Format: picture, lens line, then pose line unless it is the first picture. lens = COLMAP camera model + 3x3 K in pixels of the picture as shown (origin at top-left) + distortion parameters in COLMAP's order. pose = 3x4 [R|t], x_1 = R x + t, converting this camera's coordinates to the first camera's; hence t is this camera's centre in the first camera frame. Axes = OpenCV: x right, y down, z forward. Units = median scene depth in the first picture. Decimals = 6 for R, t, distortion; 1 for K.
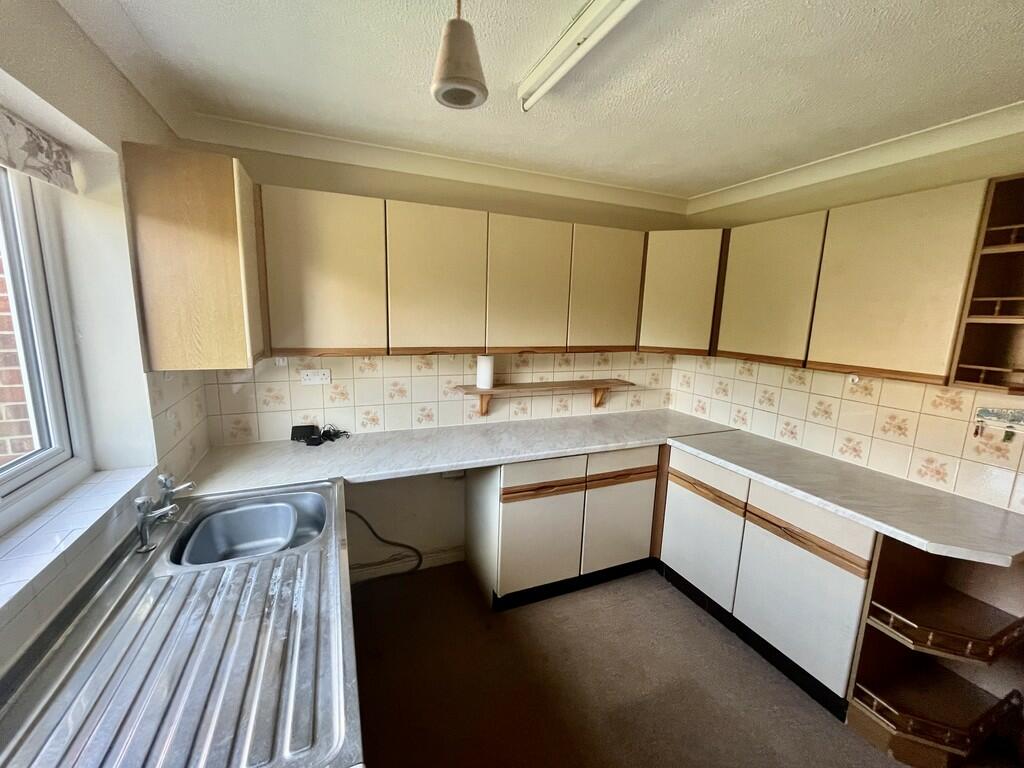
lens RADIAL K [[416.7, 0, 511.9], [0, 416.7, 384.7], [0, 0, 1]] dist [-0.001841, -0.000582]
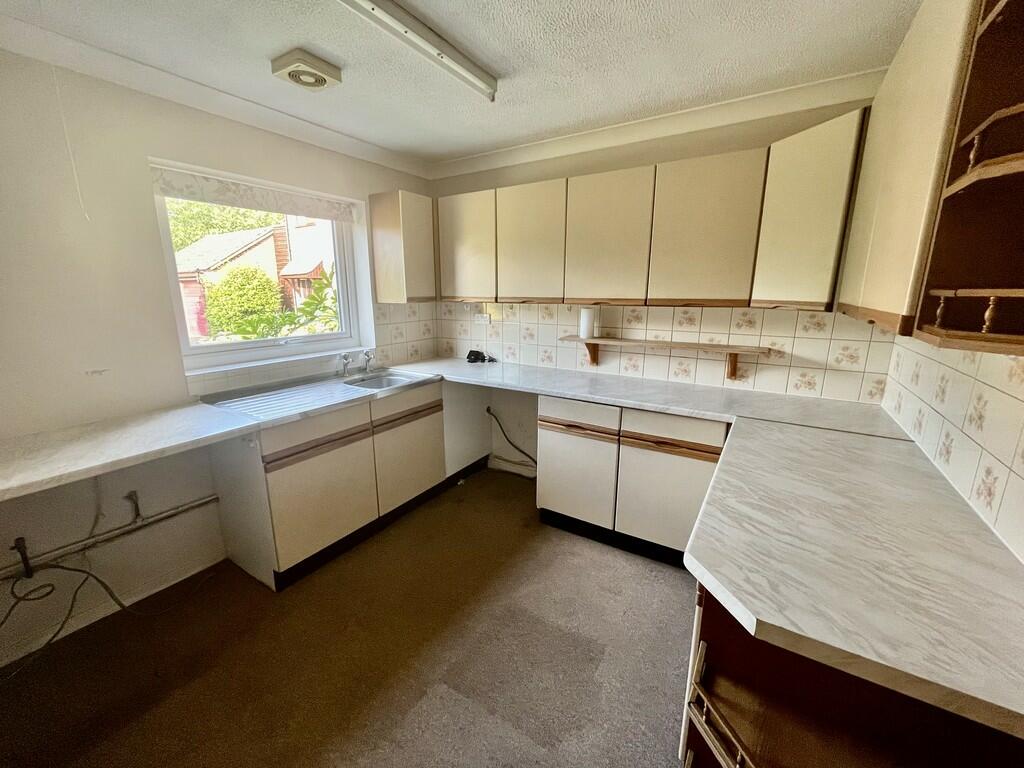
lens RADIAL K [[416.7, 0, 508.5], [0, 416.7, 383.7], [0, 0, 1]] dist [-0.001841, -0.000582]
pose [[0.561100, 0.154290, -0.813241, 0.751627], [-0.128727, 0.986786, 0.098399, 0.046149], [0.817677, 0.049475, 0.573547, 0.204416]]
